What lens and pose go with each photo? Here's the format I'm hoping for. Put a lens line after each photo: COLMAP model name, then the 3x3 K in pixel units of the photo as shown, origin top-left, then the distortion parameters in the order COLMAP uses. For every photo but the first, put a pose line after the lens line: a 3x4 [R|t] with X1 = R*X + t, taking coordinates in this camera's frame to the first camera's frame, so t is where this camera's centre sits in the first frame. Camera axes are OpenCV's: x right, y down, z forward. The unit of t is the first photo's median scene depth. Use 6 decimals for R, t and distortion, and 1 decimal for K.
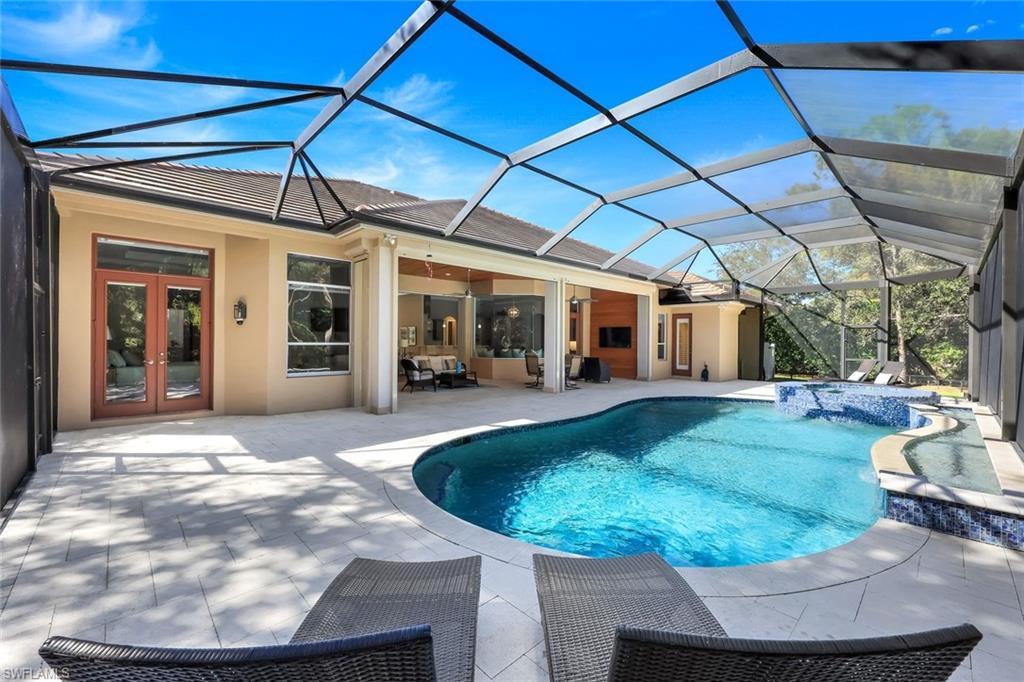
lens RADIAL K [[414.4, 0, 517.9], [0, 414.4, 341.1], [0, 0, 1]] dist [0.006946, 0.000357]
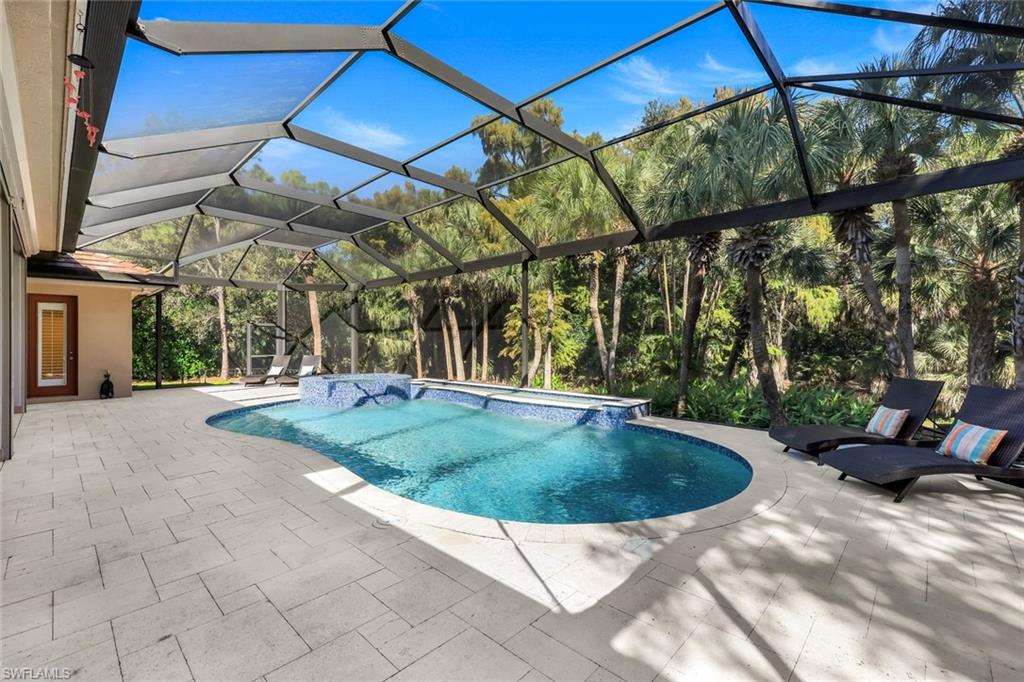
lens RADIAL K [[438.1, 0, 510.4], [0, 438.1, 342.2], [0, 0, 1]] dist [-0.002315, 0.000649]
pose [[-0.040087, -0.012976, 0.999112, -1.195861], [0.005100, 0.999900, 0.013190, -0.003777], [-0.999183, 0.005624, -0.040017, 1.475194]]
